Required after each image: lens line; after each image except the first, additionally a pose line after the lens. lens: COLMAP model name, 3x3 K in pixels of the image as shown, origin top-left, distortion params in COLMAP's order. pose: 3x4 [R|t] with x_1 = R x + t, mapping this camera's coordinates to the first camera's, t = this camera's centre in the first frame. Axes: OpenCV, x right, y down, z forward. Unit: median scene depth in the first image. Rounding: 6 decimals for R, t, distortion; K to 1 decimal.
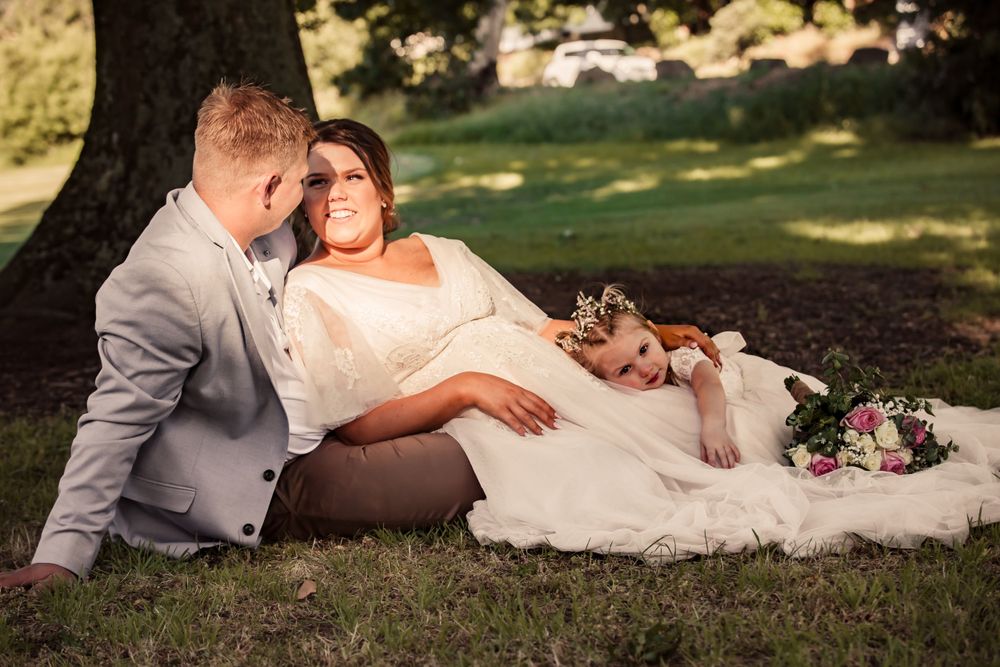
lens RADIAL K [[2017.5, 0, 500.2], [0, 2017.5, 332.9], [0, 0, 1]] dist [-0.247440, 0.000000]
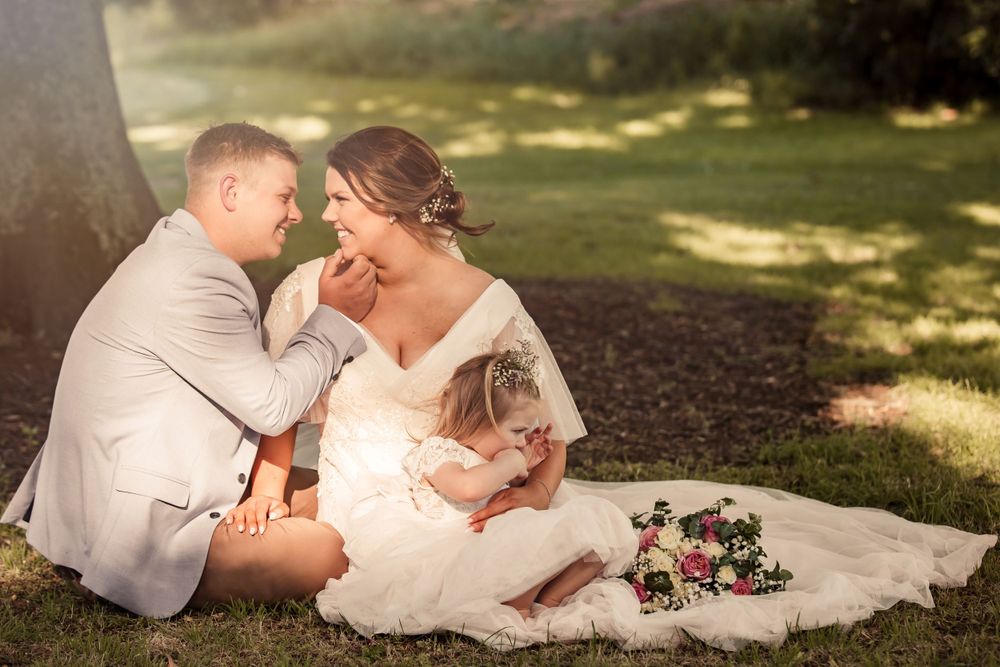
lens RADIAL K [[2760.3, 0, 500.0], [0, 2760.3, 333.9], [0, 0, 1]] dist [-0.194699, 0.000000]
pose [[0.994875, 0.048149, 0.088916, -0.028305], [-0.049944, 0.998589, 0.018066, -0.038753], [-0.087921, -0.022414, 0.995875, -0.221596]]
